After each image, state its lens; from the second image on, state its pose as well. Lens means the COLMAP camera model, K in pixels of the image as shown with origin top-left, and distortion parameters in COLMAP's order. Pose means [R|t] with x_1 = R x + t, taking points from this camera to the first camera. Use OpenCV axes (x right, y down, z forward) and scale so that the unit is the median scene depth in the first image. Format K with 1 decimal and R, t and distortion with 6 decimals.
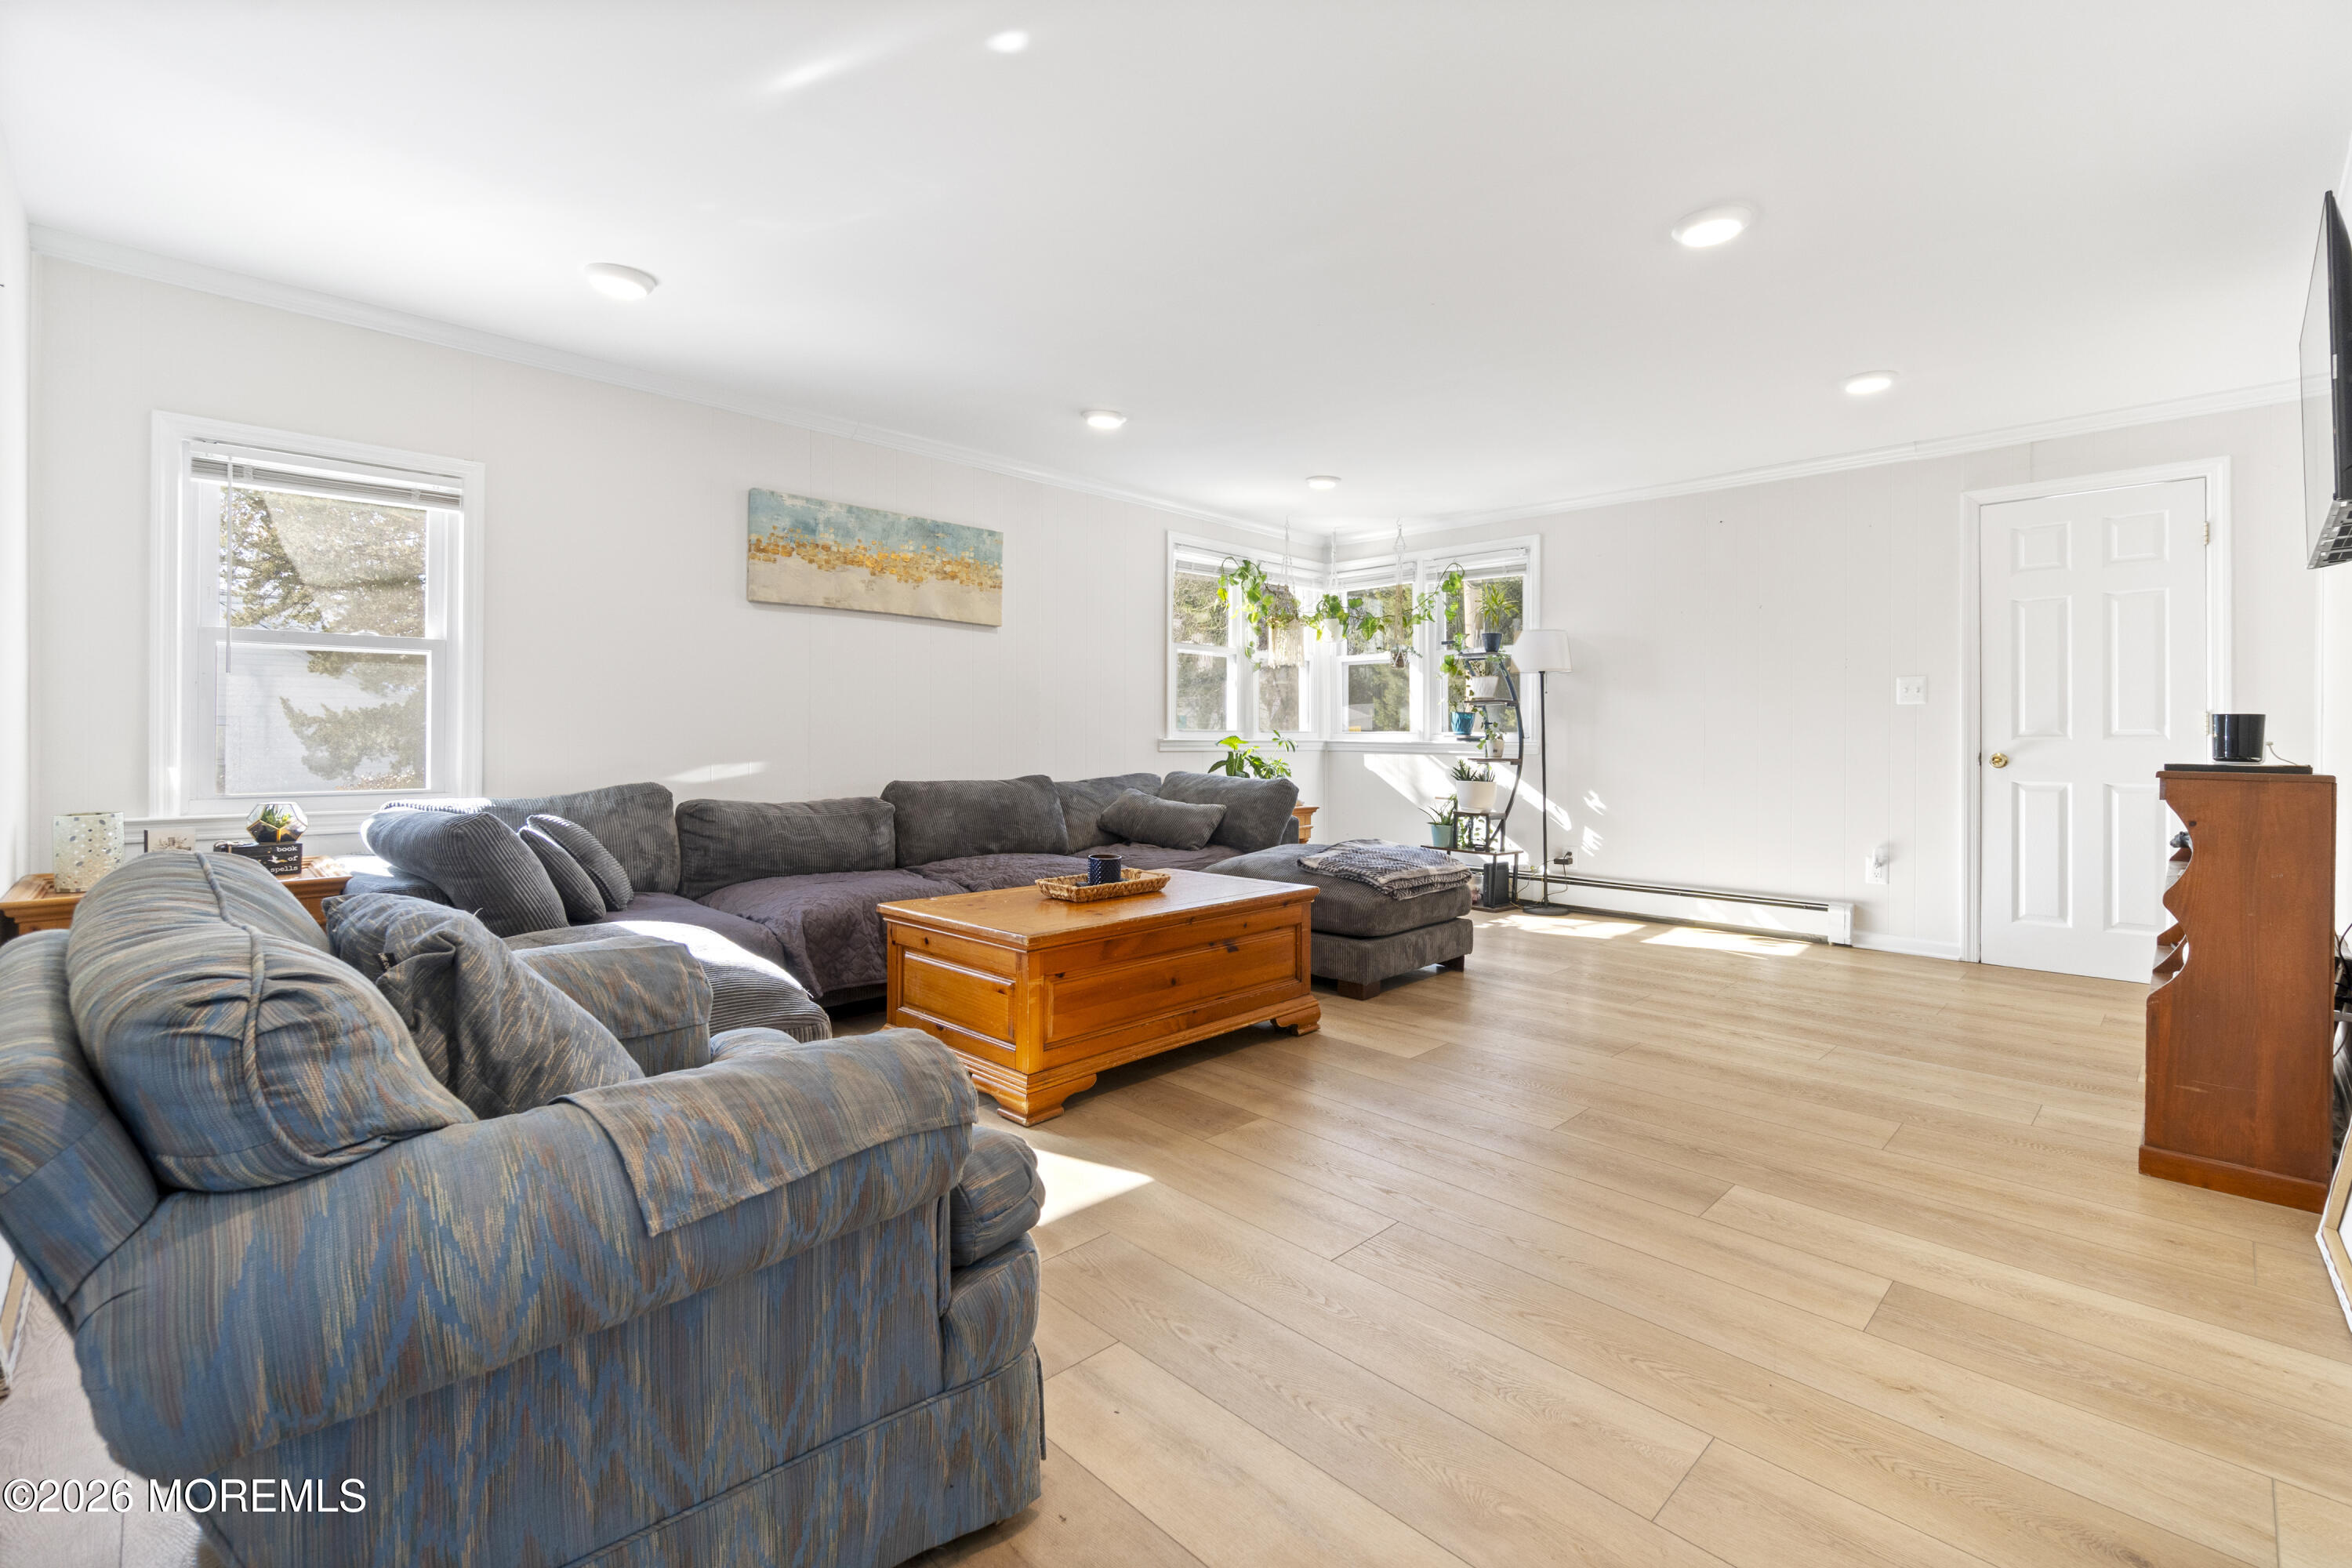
lens RADIAL K [[1025.1, 0, 1169.7], [0, 1025.1, 738.5], [0, 0, 1]] dist [-0.001930, -0.000867]
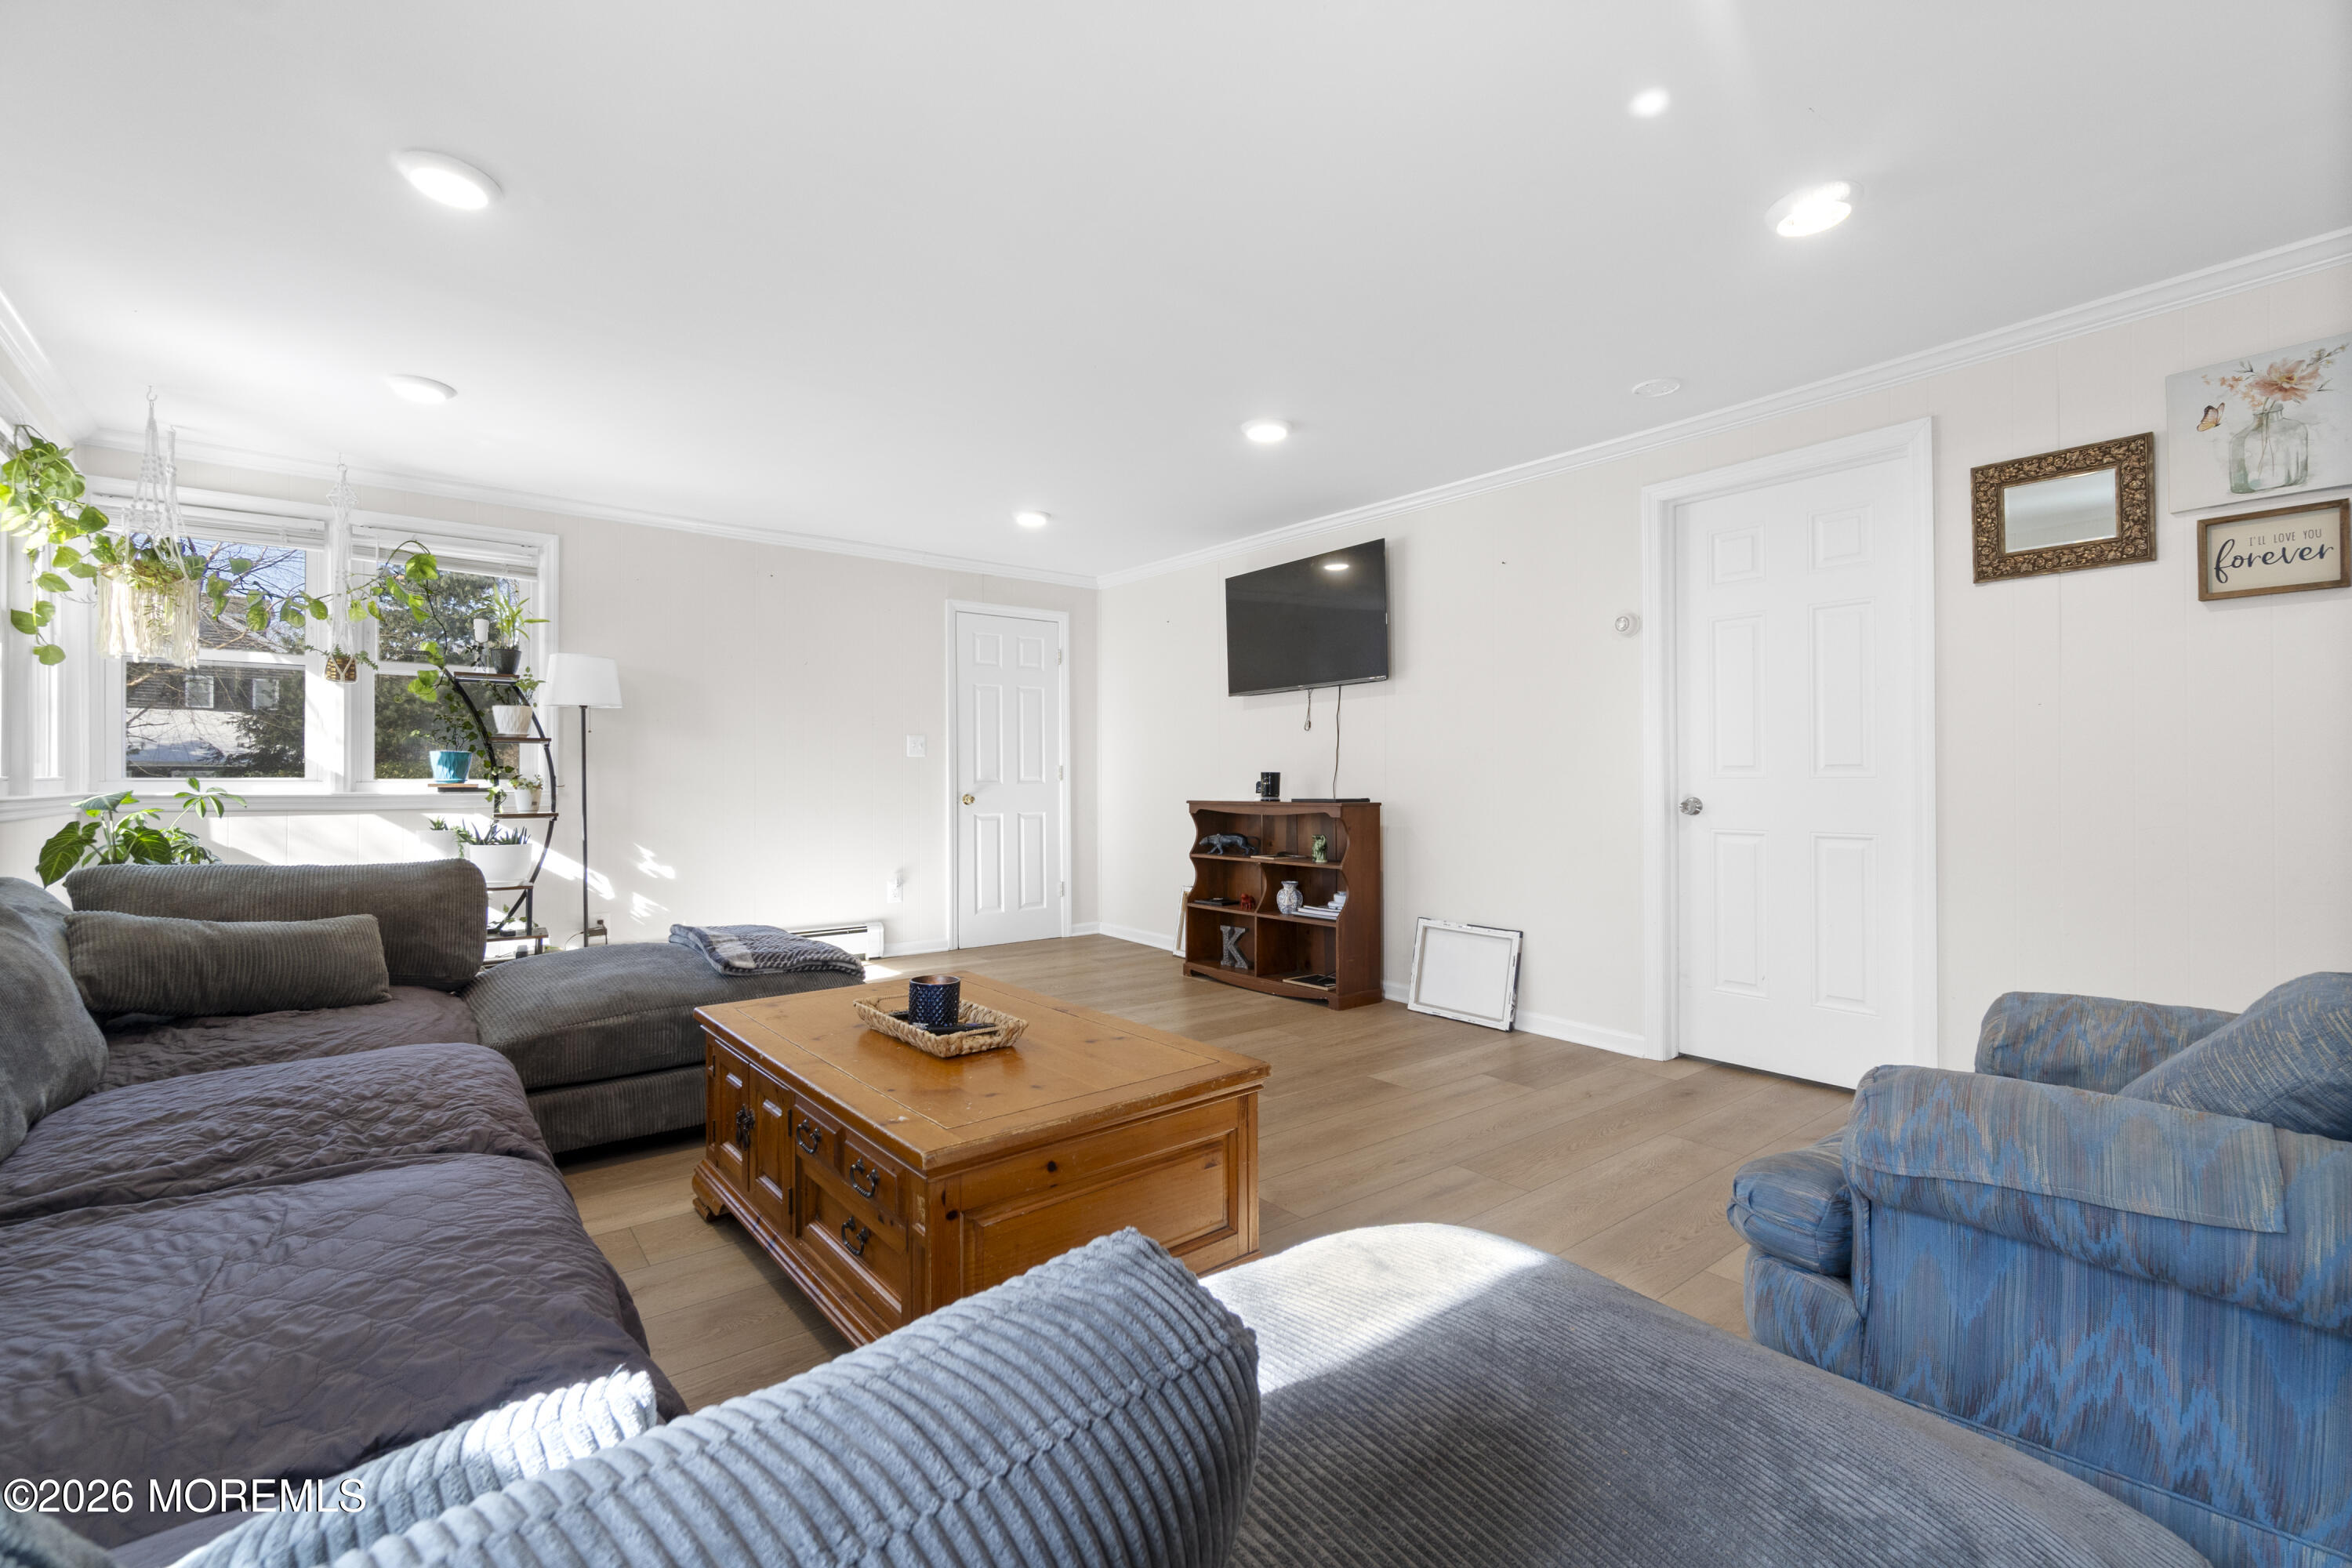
lens RADIAL K [[1025.1, 0, 1176.3], [0, 1025.1, 777.5], [0, 0, 1]] dist [-0.001930, -0.000867]
pose [[0.105141, -0.005927, 0.994440, -0.560772], [0.002346, 0.999981, 0.005712, -0.016154], [-0.994455, 0.001732, 0.105153, 0.610604]]
